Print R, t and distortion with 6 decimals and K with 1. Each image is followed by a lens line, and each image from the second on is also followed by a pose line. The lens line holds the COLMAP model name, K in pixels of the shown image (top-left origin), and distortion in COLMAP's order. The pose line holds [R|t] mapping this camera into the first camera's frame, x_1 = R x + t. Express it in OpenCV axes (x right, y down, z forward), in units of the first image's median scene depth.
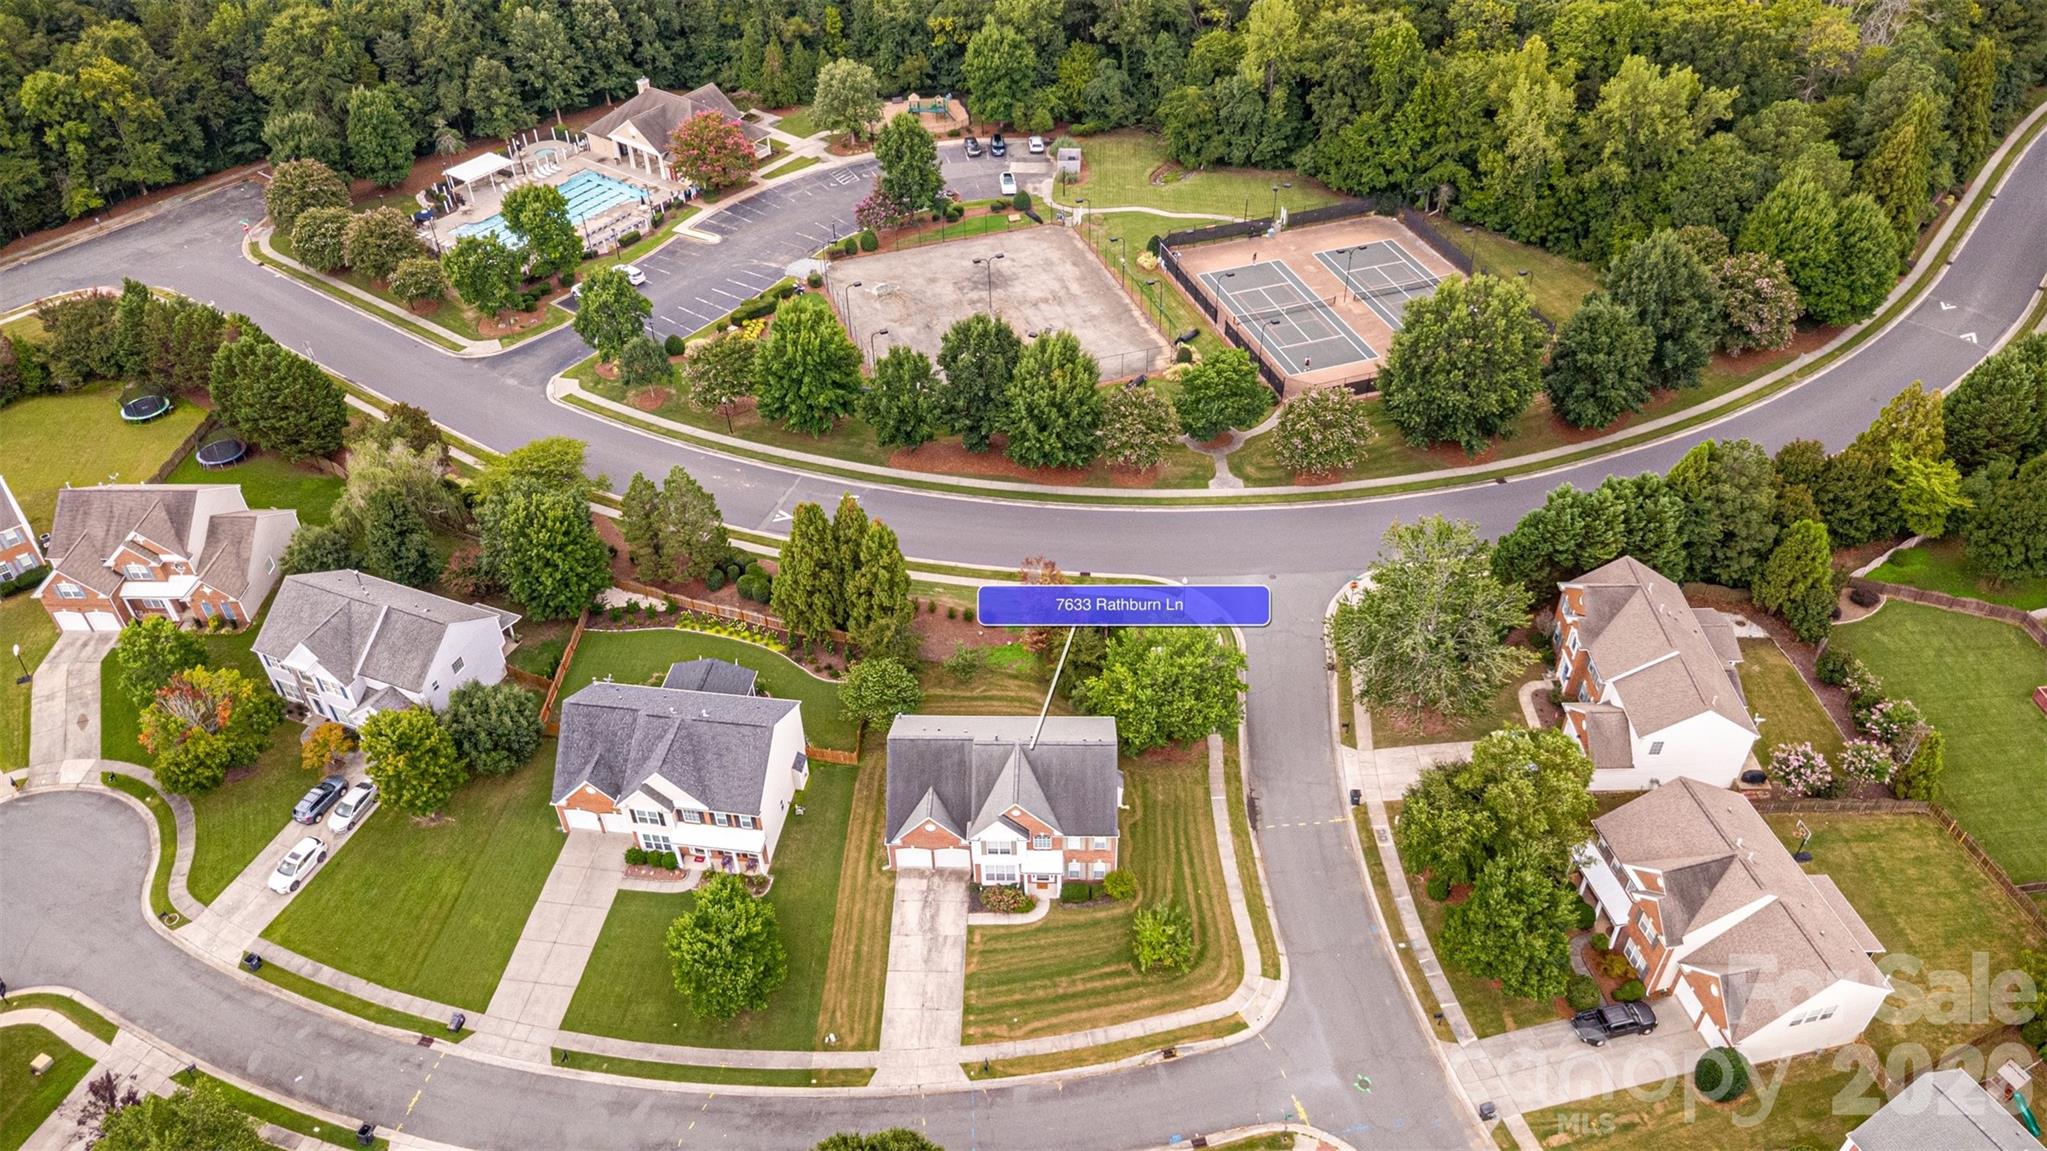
lens RADIAL K [[1438.8, 0, 1023.5], [0, 1438.8, 575.5], [0, 0, 1]] dist [0.041970, -0.066623]
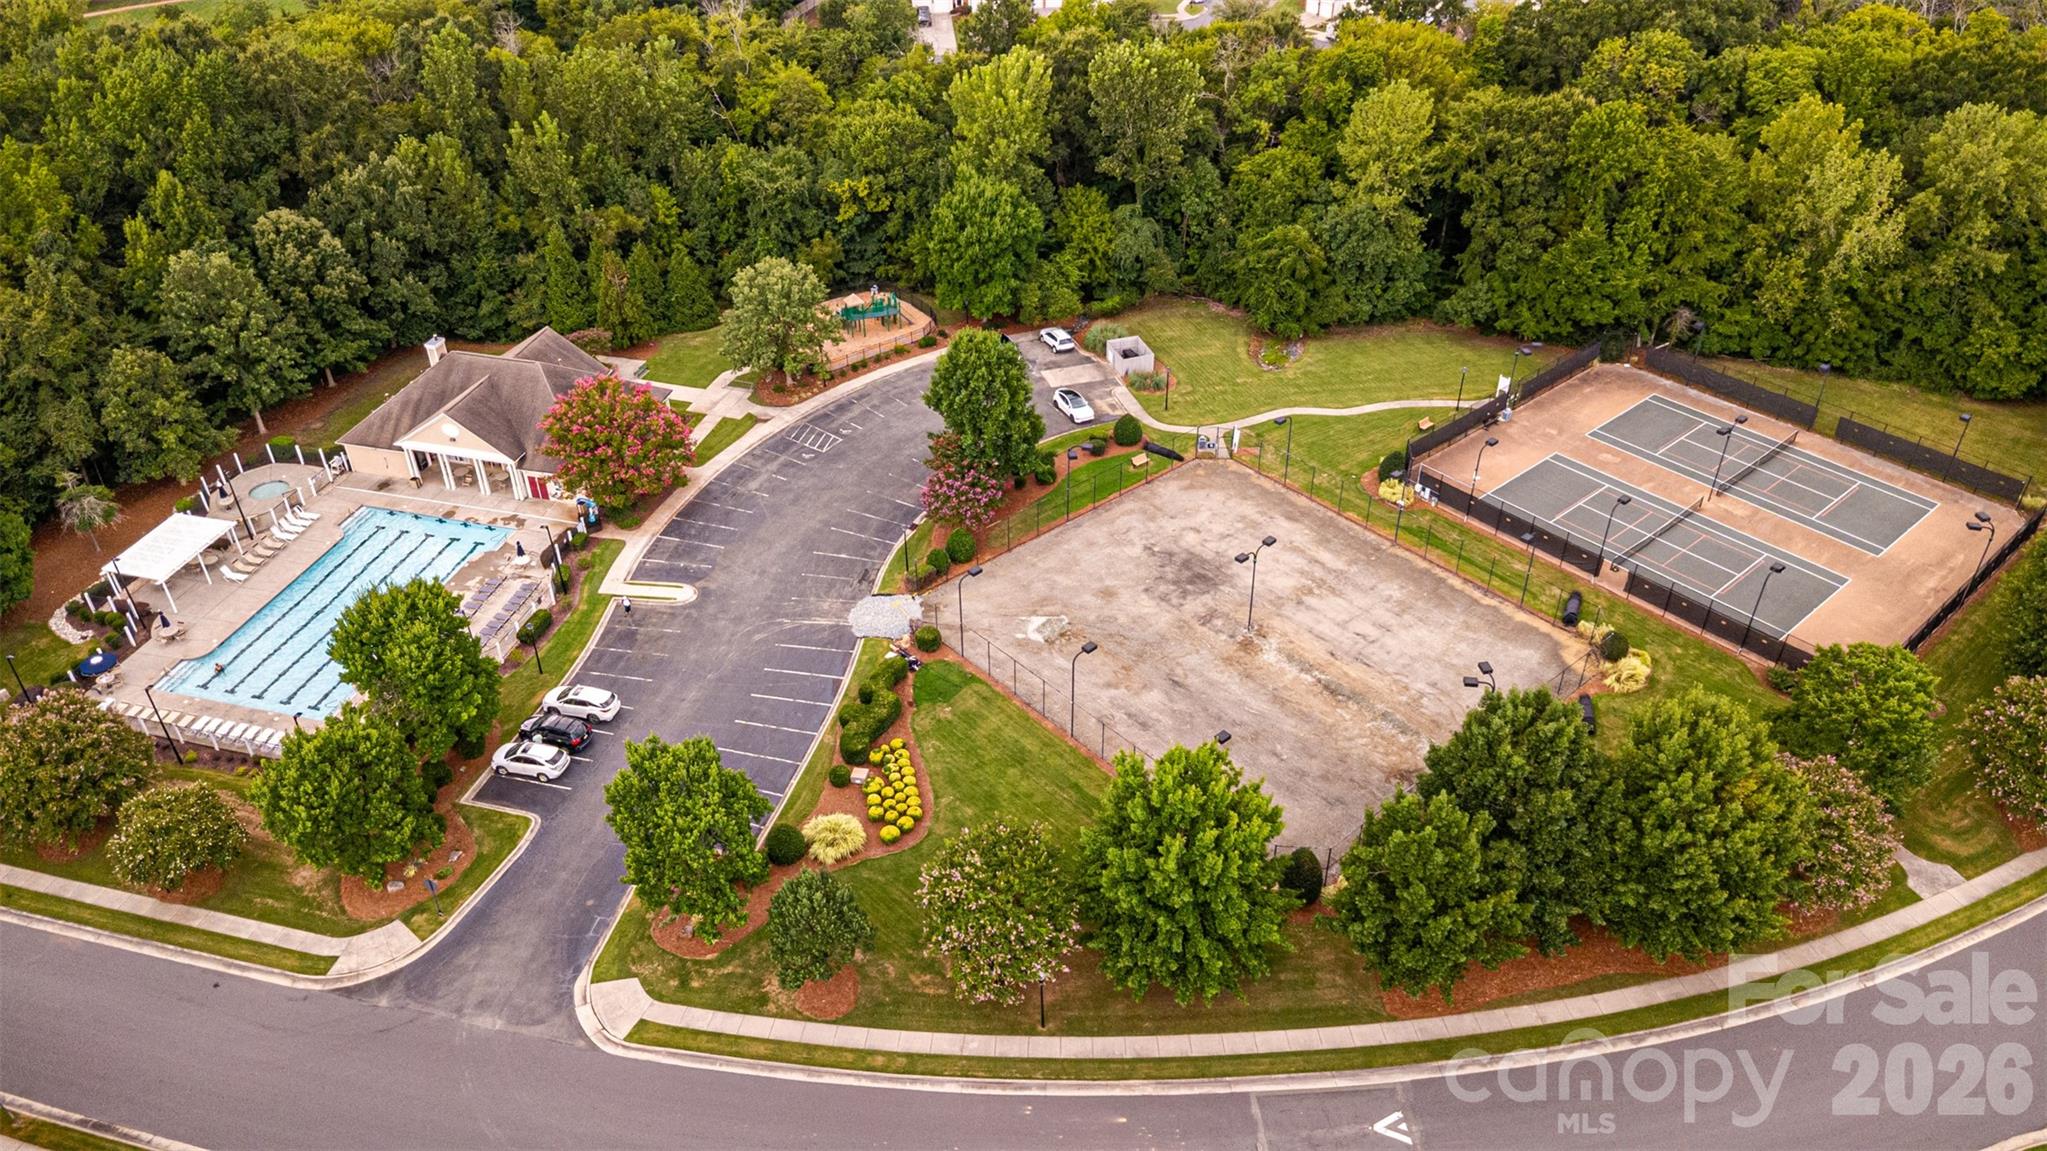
lens RADIAL K [[1438.8, 0, 1023.5], [0, 1438.8, 575.5], [0, 0, 1]] dist [0.041970, -0.066623]
pose [[0.928969, -0.207739, 0.306368, -0.266943], [0.233072, 0.971268, -0.048133, -0.184144], [-0.287567, 0.116120, 0.950695, 0.425843]]
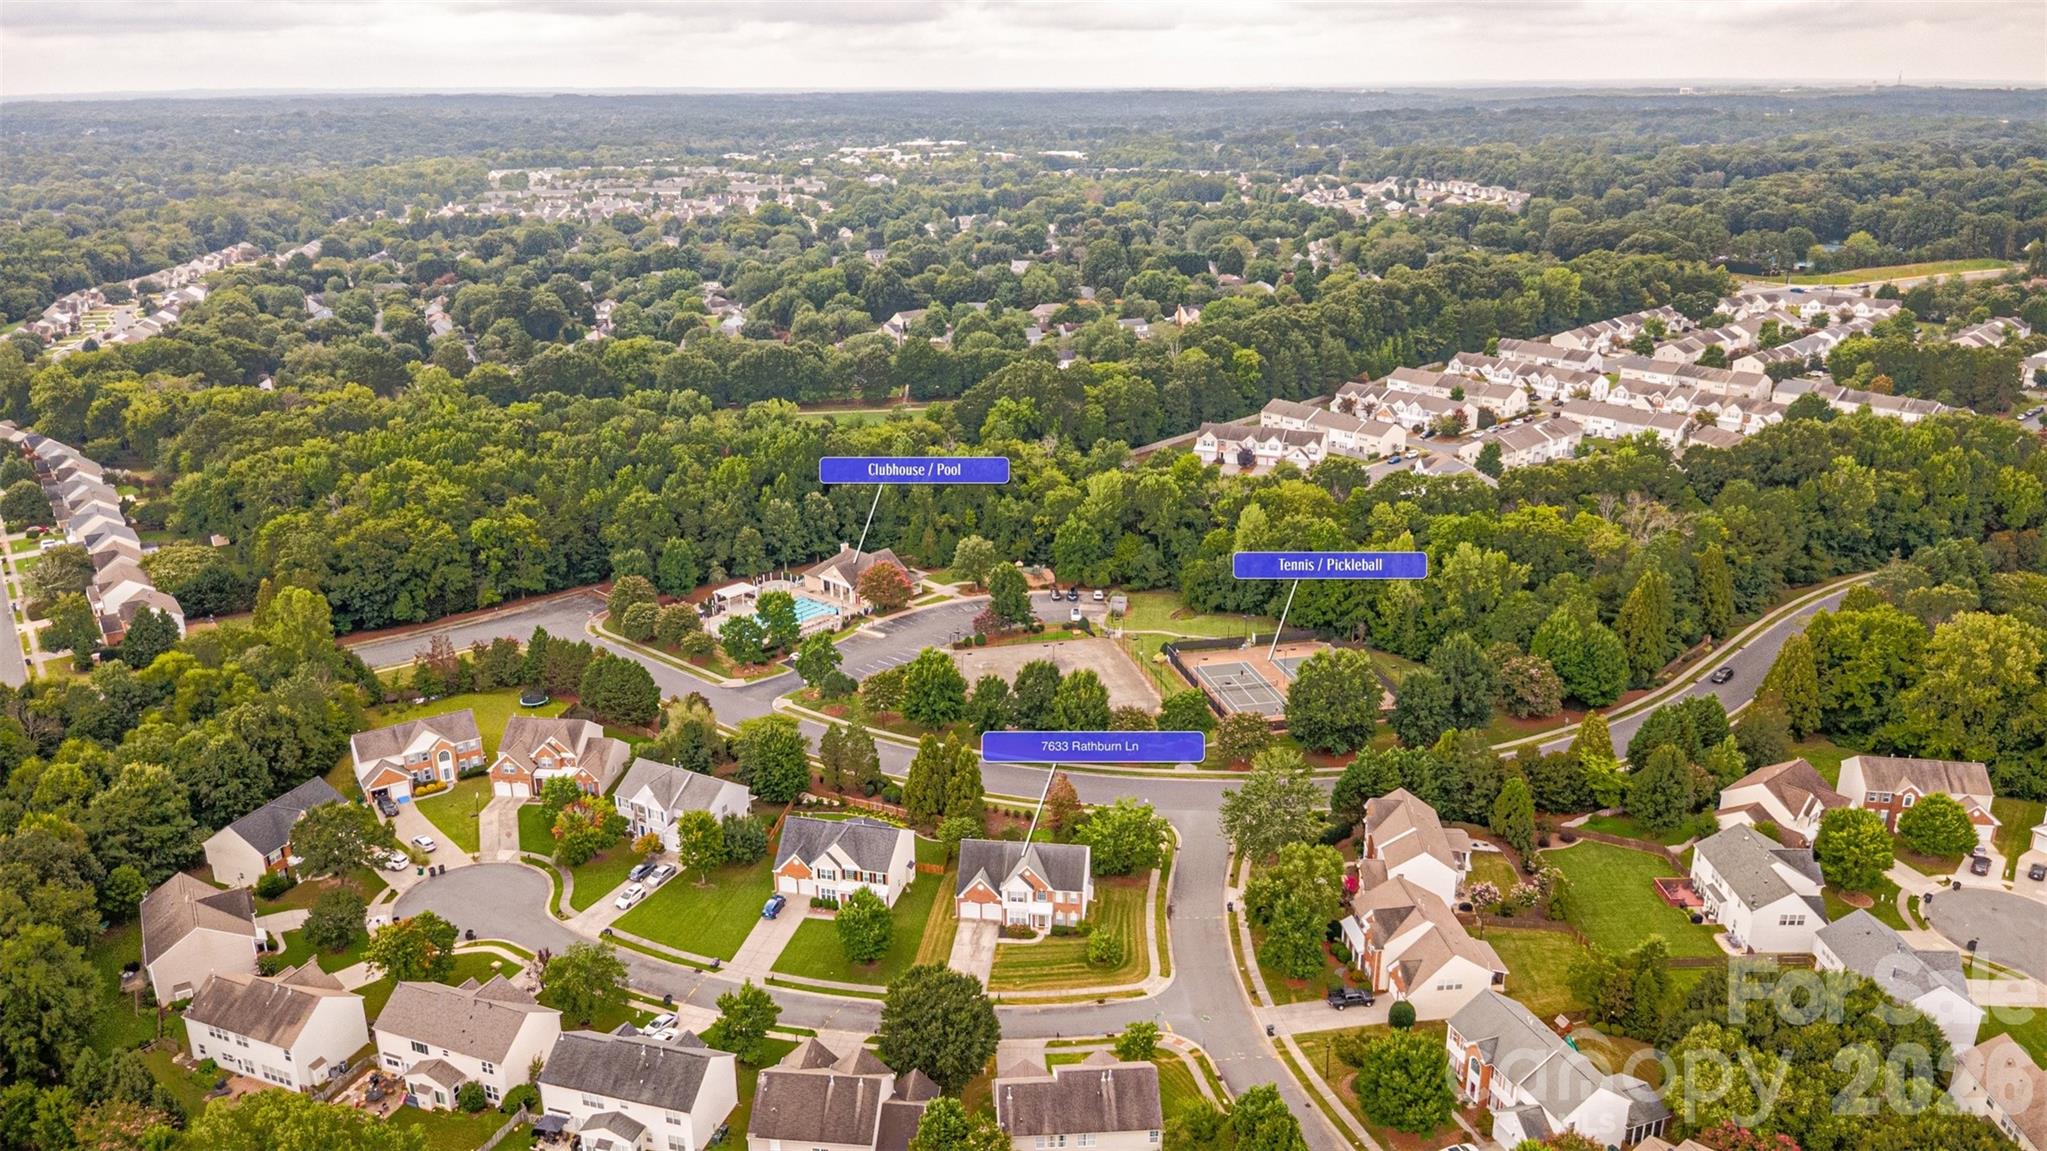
lens RADIAL K [[1440.0, 0, 1023.5], [0, 1440.0, 575.5], [0, 0, 1]] dist [-0.005077, 0.000714]
pose [[0.994982, 0.041388, -0.091092, 0.075841], [-0.071585, 0.930545, -0.359113, 0.253029], [0.069903, 0.363832, 0.928838, -0.448470]]
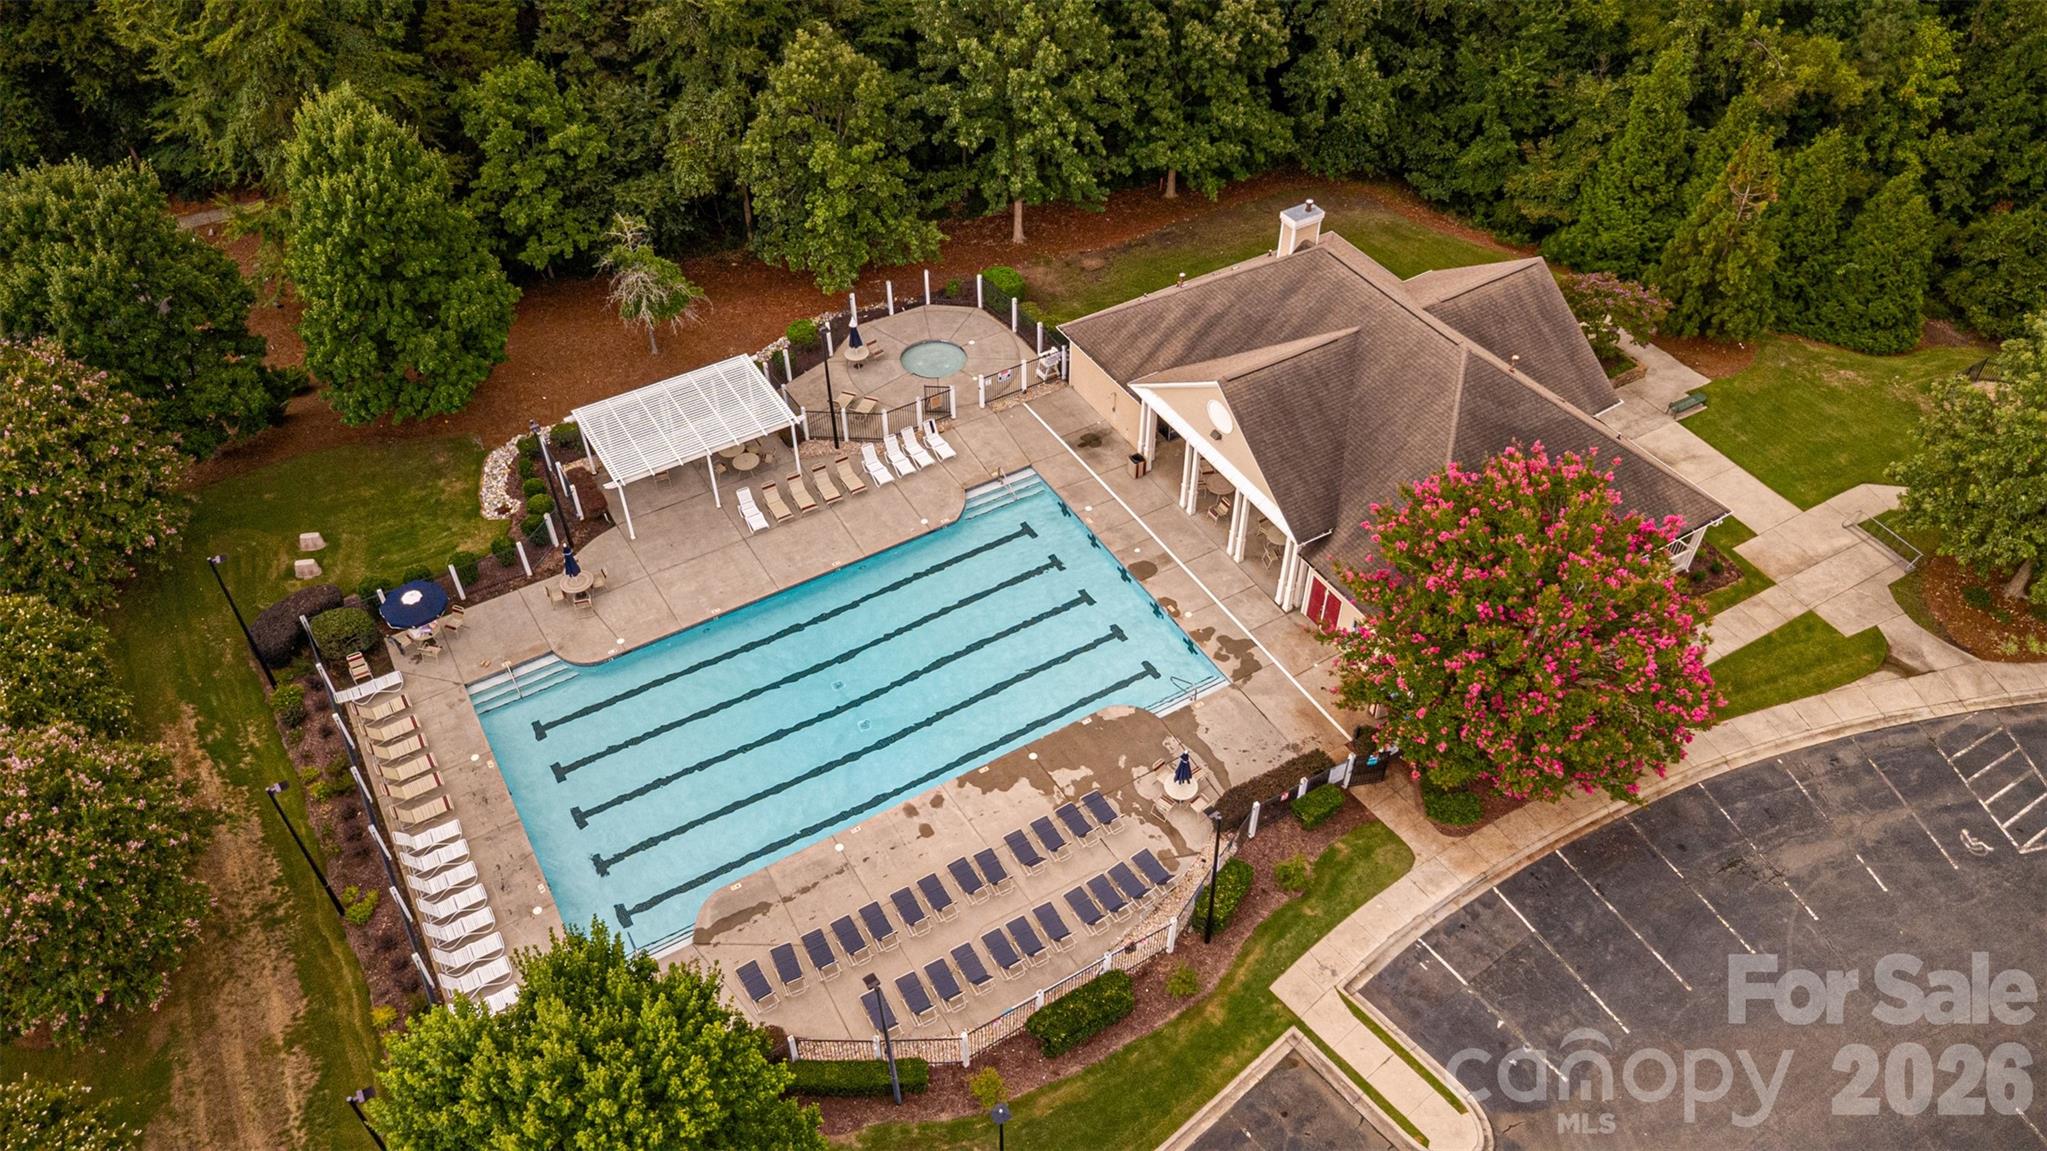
lens RADIAL K [[1438.8, 0, 1023.5], [0, 1438.8, 575.5], [0, 0, 1]] dist [0.041970, -0.066623]
pose [[0.921483, 0.279196, -0.270034, -0.241980], [-0.258668, 0.959729, 0.109595, -0.323664], [0.289758, -0.031141, 0.956593, 0.794430]]
